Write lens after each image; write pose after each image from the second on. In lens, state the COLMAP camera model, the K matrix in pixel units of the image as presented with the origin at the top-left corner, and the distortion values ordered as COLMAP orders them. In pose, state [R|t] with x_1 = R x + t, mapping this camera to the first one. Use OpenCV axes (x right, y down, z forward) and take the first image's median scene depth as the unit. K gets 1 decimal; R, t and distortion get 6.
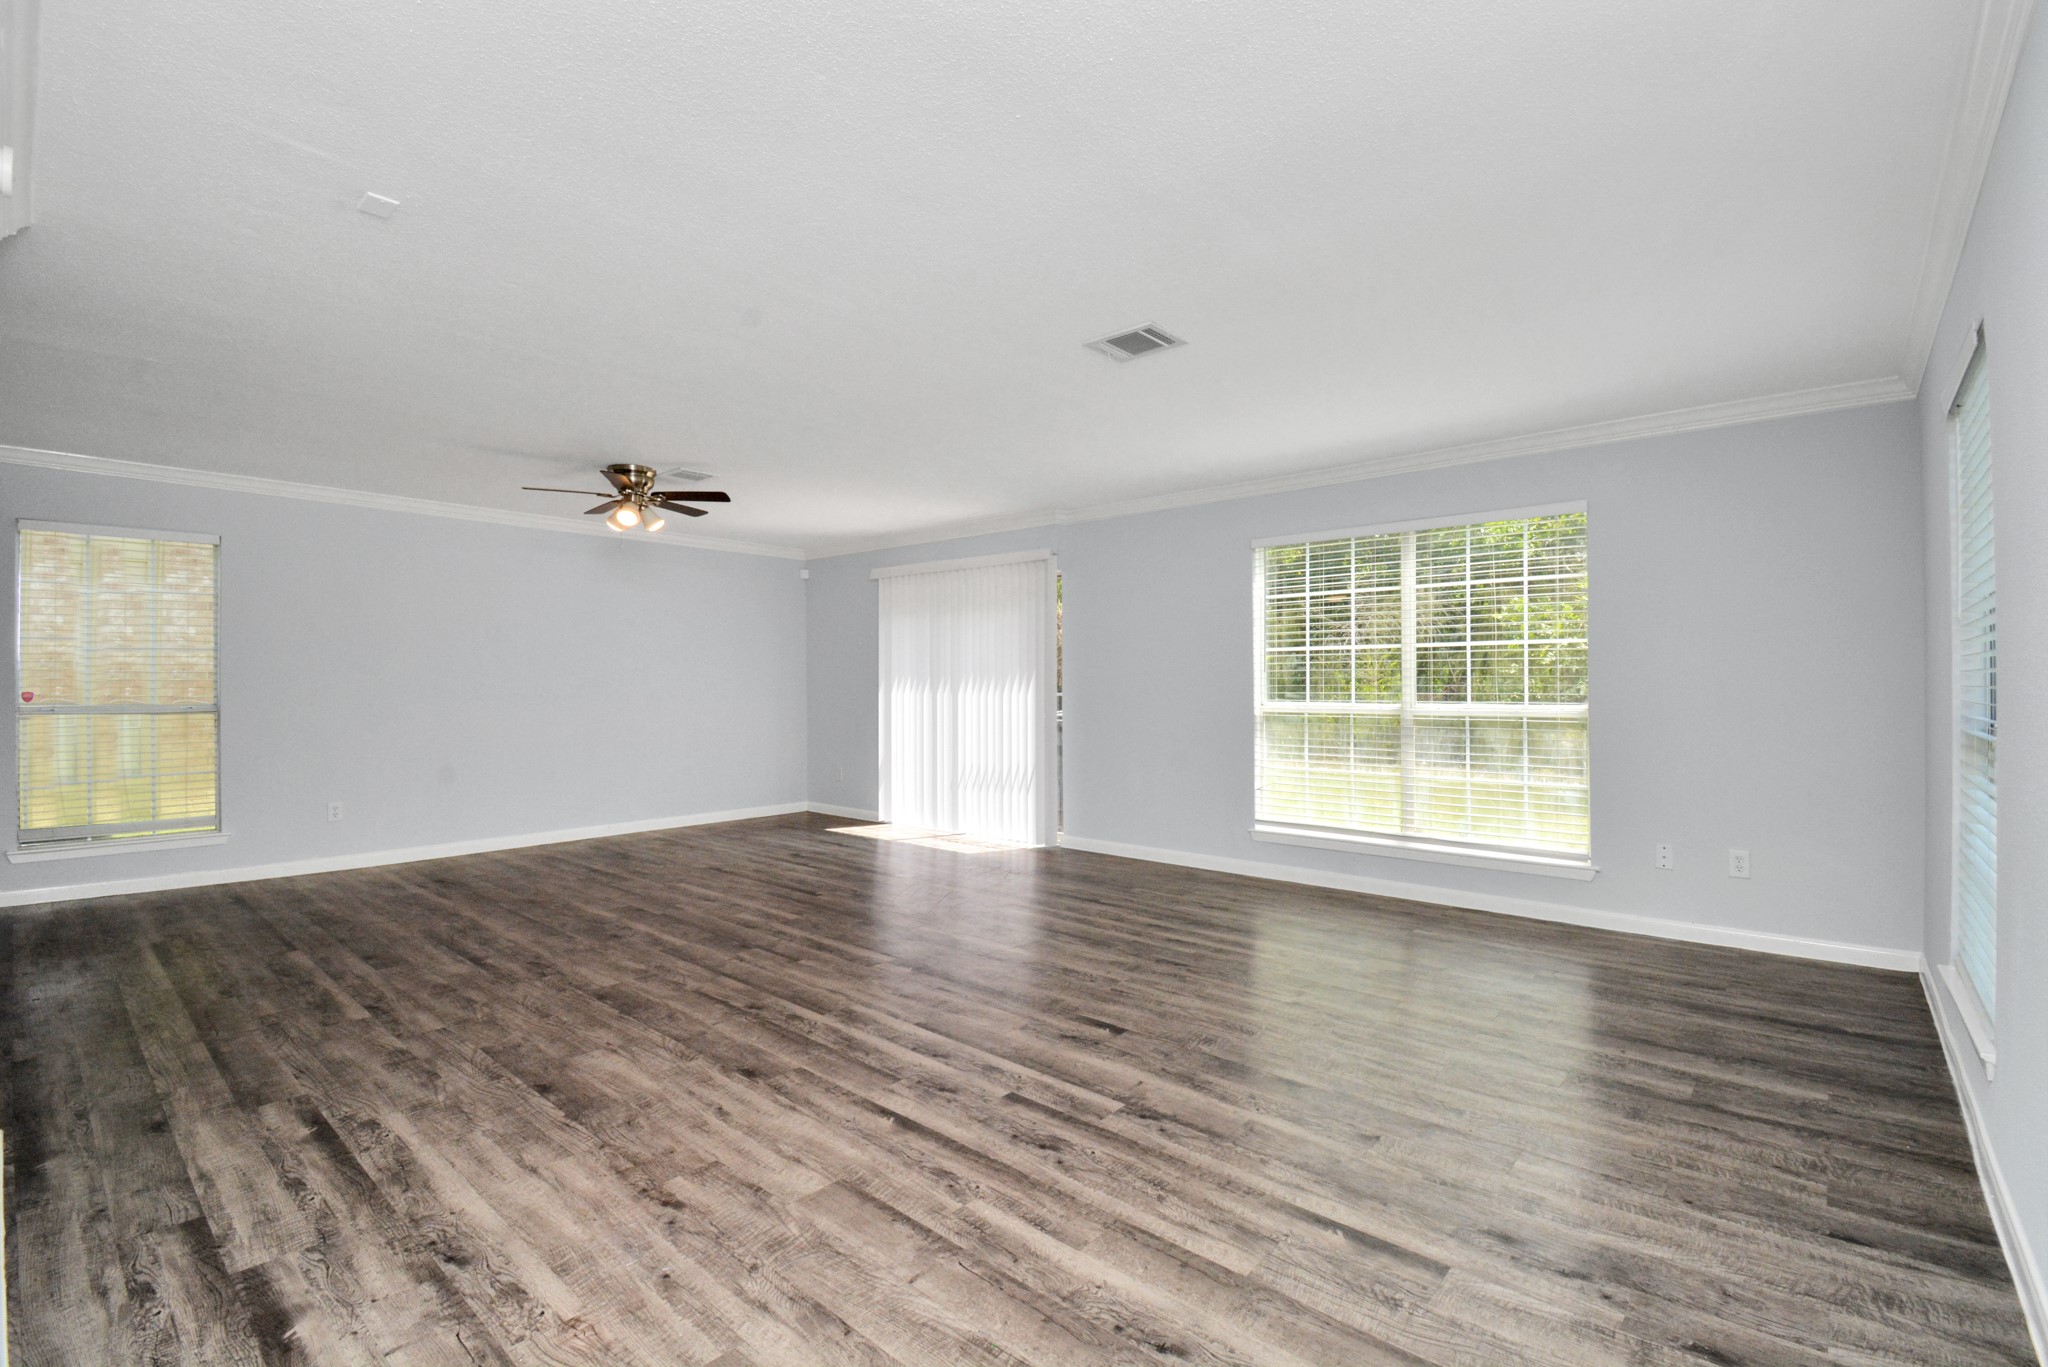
lens RADIAL K [[904.4, 0, 1037.1], [0, 904.4, 681.3], [0, 0, 1]] dist [0.018350, -0.020502]
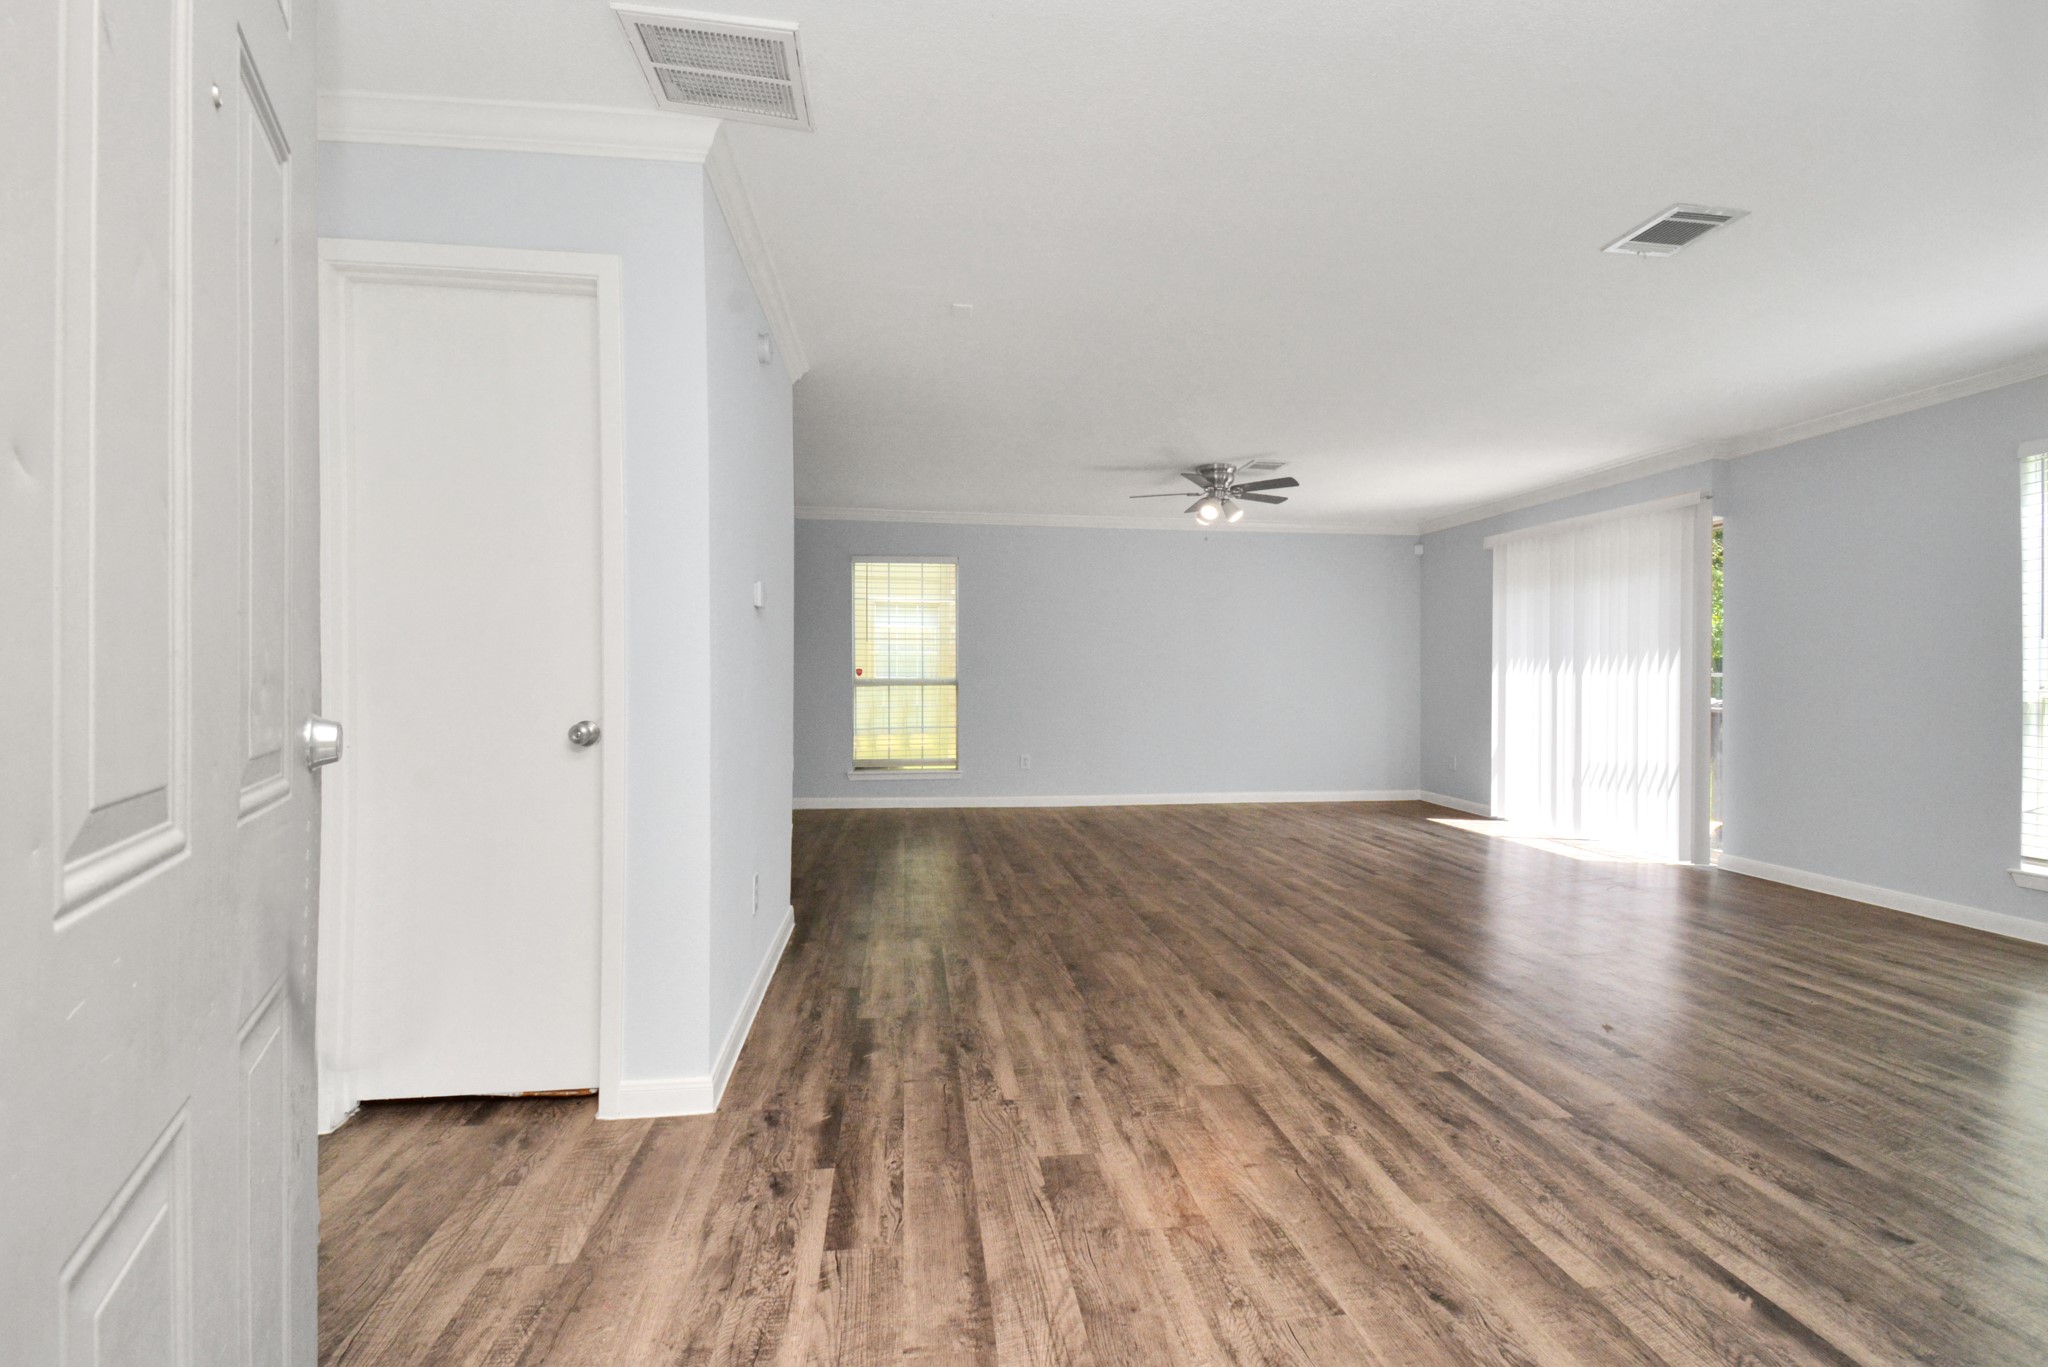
lens RADIAL K [[944.1, 0, 1040.7], [0, 944.1, 690.2], [0, 0, 1]] dist [0.017252, -0.023657]
pose [[0.757030, 0.013788, -0.653235, 0.300199], [-0.002421, 0.999830, 0.018298, 0.034798], [0.653376, -0.012271, 0.756934, -0.034478]]
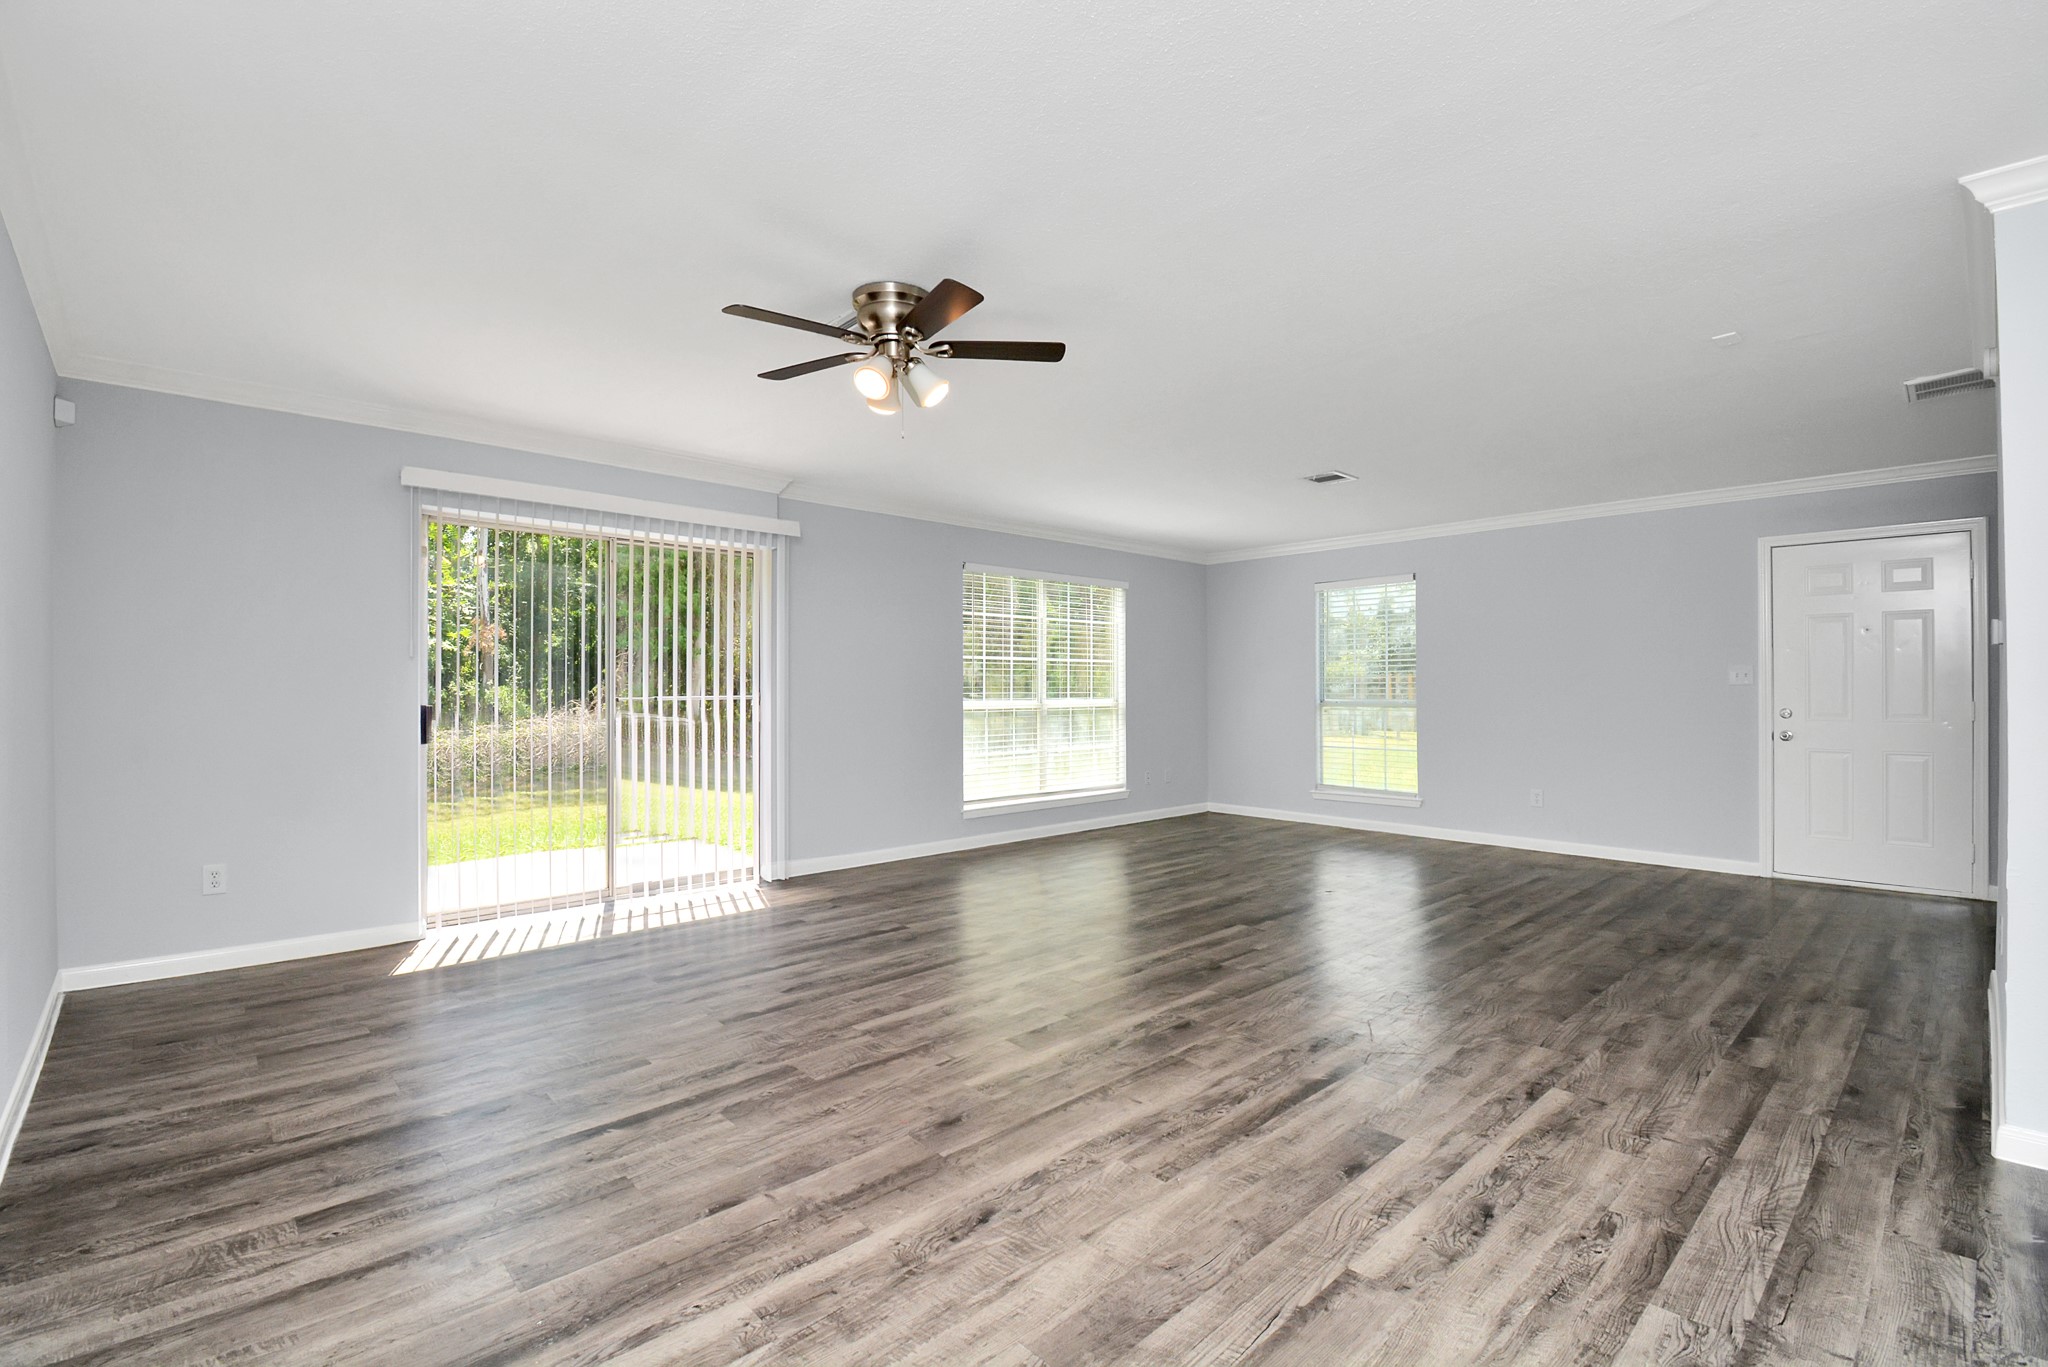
lens RADIAL K [[908.5, 0, 1024.0], [0, 908.5, 683.5], [0, 0, 1]] dist [0.018642, -0.024336]
pose [[0.100351, 0.008786, 0.994913, -2.011931], [-0.005991, 0.999948, -0.008226, 0.020512], [-0.994934, -0.005135, 0.100399, 1.753686]]
